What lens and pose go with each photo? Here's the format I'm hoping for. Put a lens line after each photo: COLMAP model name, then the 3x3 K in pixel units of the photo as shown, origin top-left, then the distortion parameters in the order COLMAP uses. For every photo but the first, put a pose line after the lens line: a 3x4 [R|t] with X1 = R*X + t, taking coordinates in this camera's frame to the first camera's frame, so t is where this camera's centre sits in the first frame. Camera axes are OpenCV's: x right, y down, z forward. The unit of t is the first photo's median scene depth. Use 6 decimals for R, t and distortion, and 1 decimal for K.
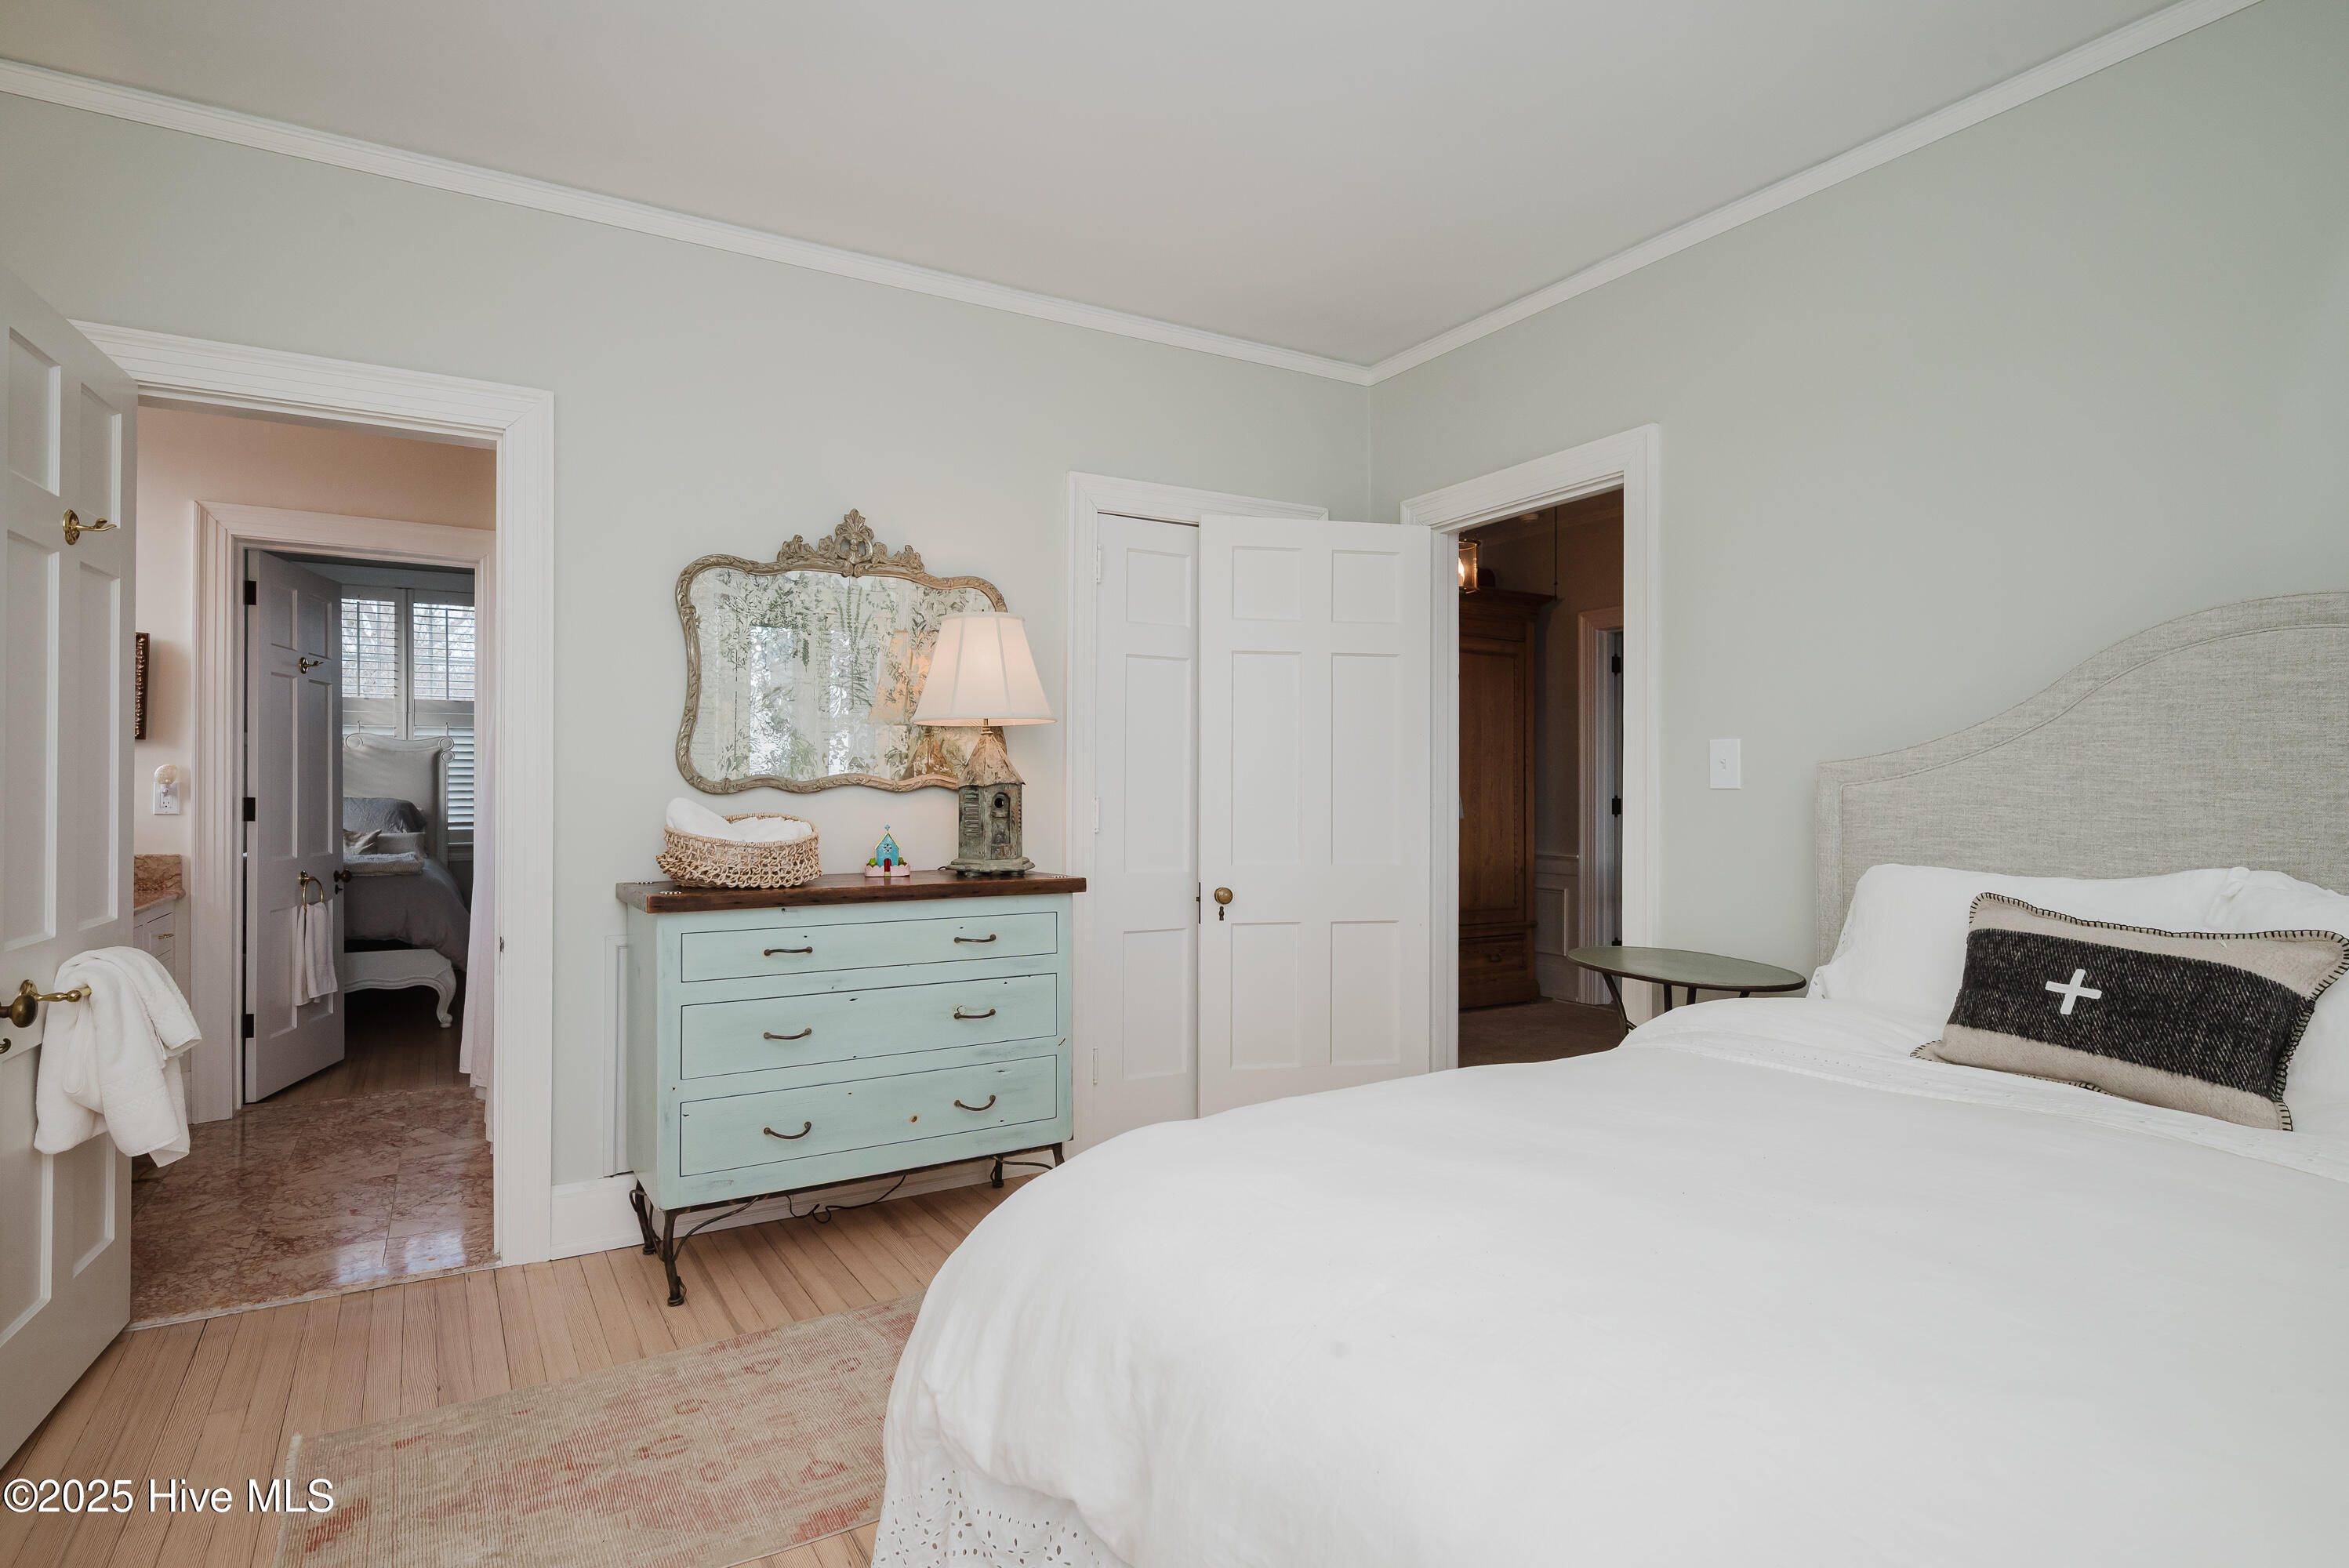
lens RADIAL K [[1233.2, 0, 1173.8], [0, 1233.2, 788.9], [0, 0, 1]] dist [-0.000014, -0.000017]
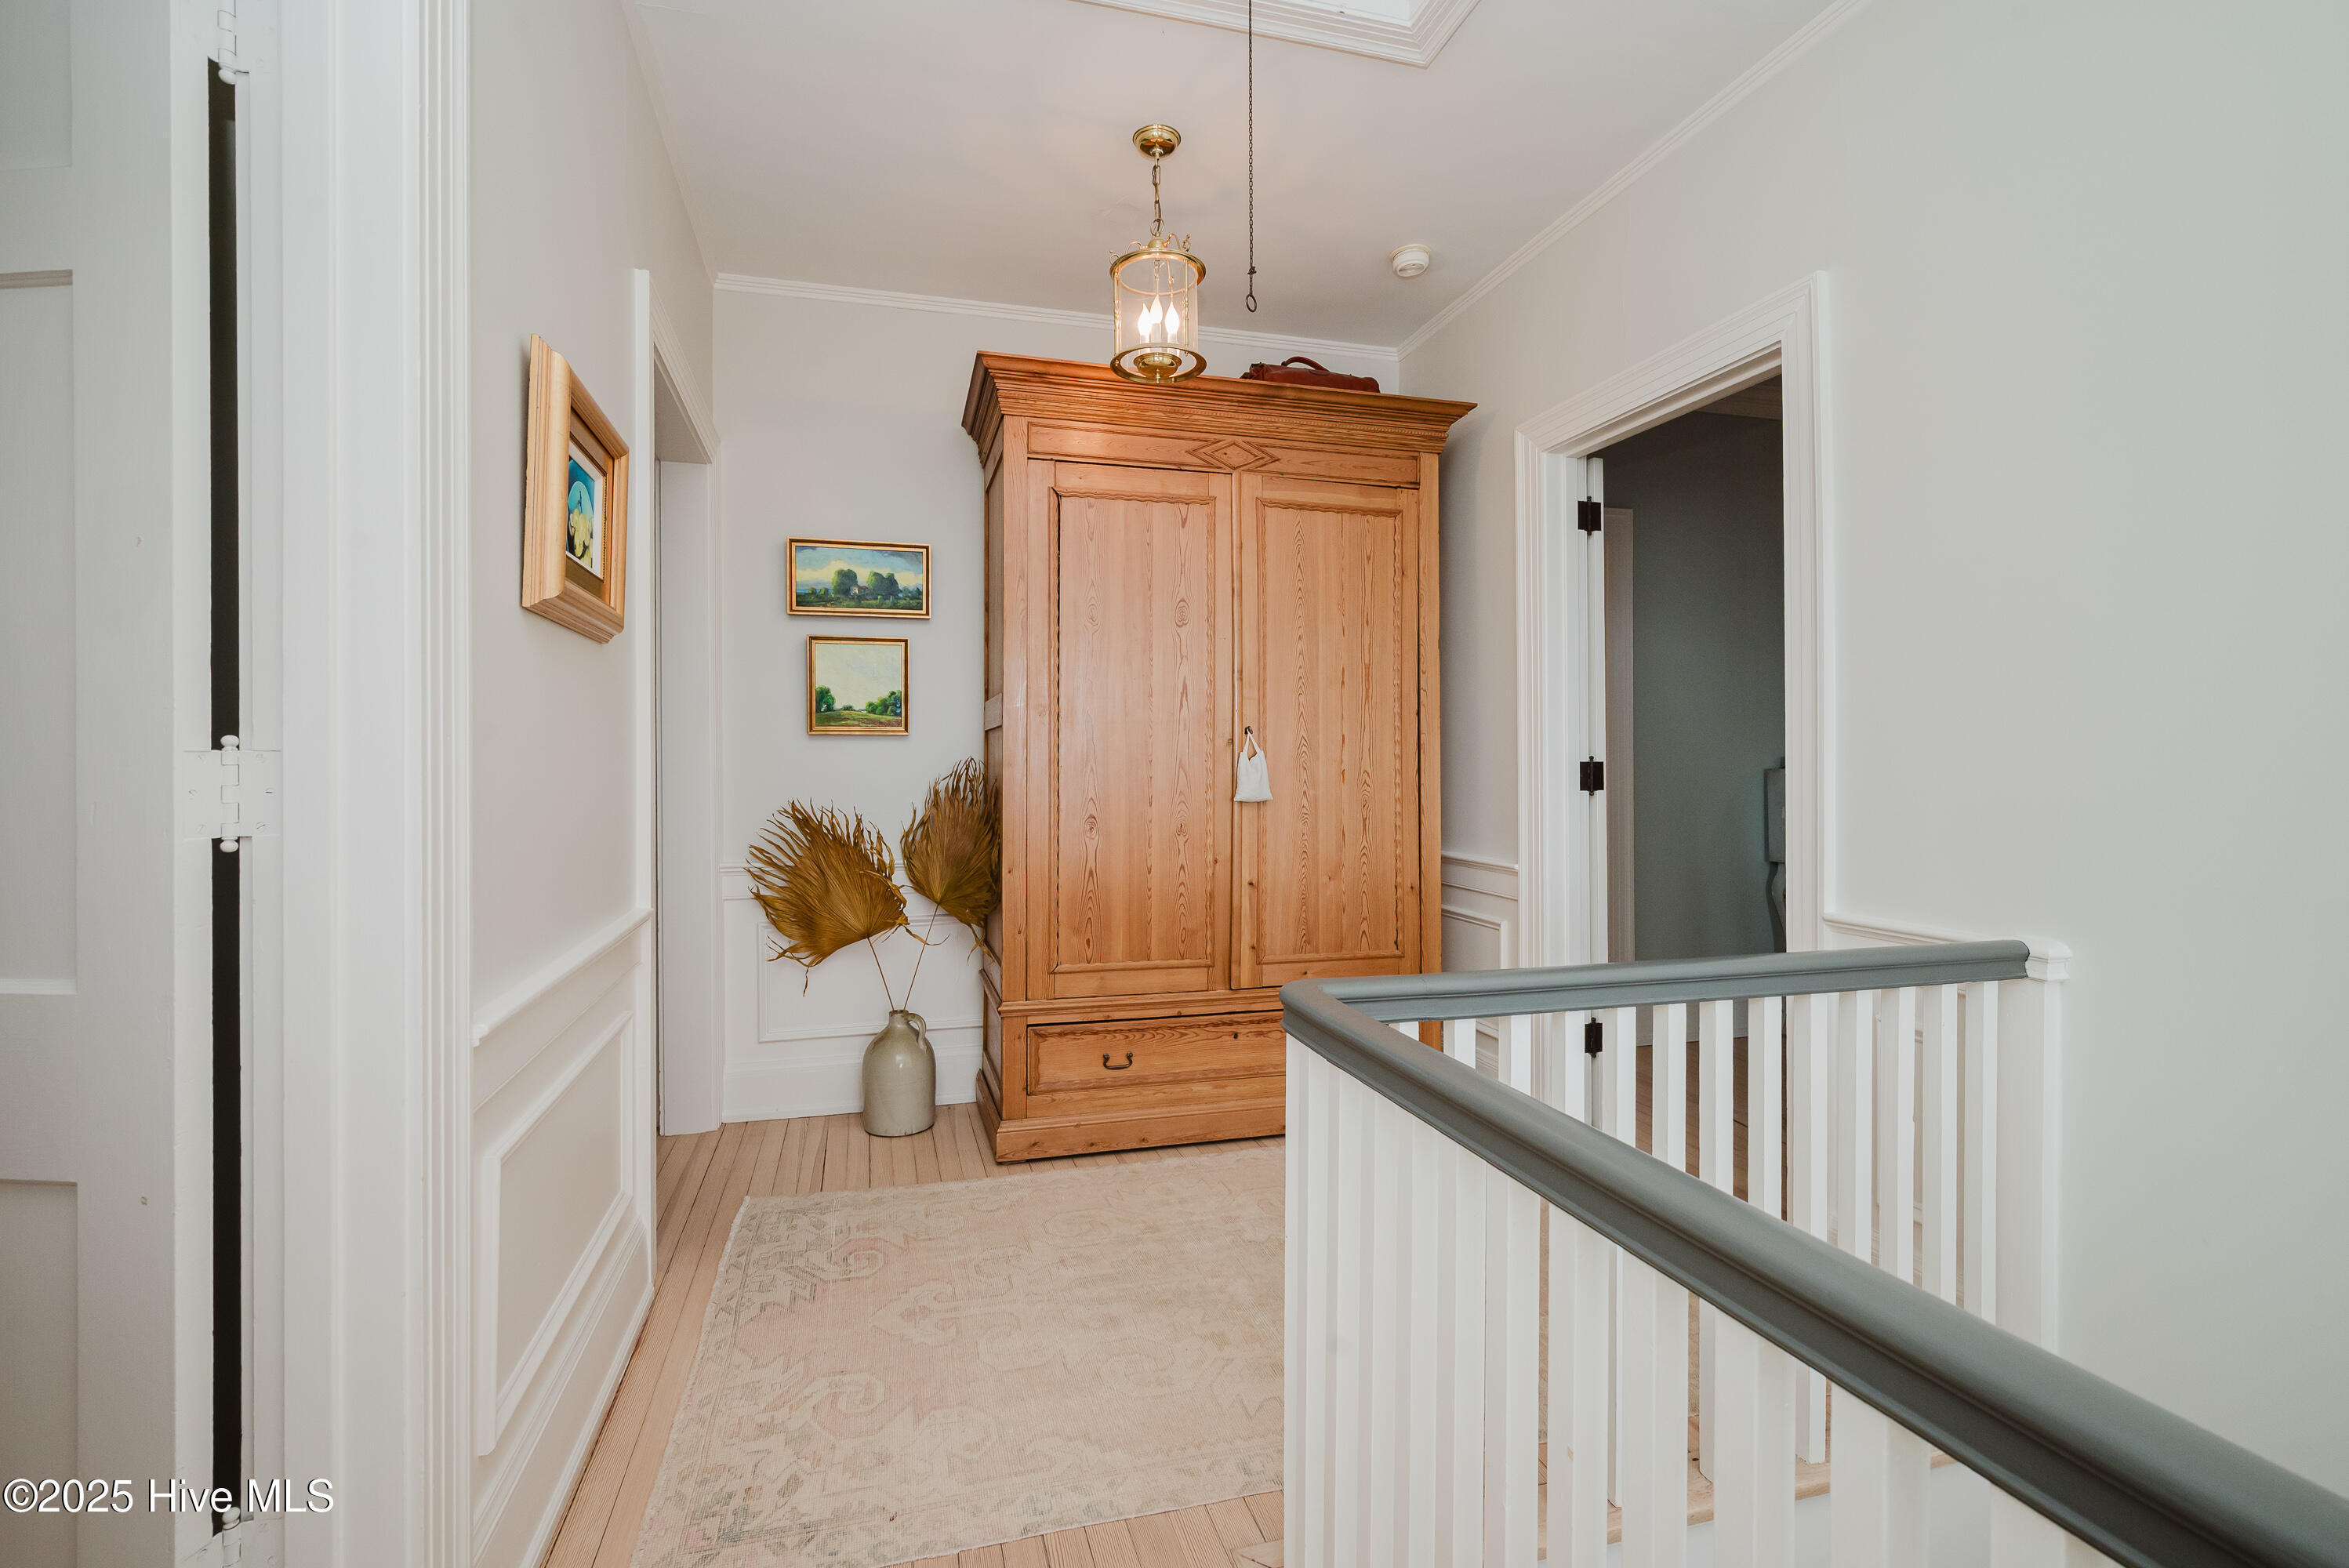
lens RADIAL K [[1028.8, 0, 1171.1], [0, 1028.8, 774.7], [0, 0, 1]] dist [0.001286, 0.000016]
pose [[0.965818, 0.001202, -0.259219, 0.268701], [0.002924, 0.999875, 0.015531, 0.004630], [0.259205, -0.015758, 0.965694, 0.457561]]
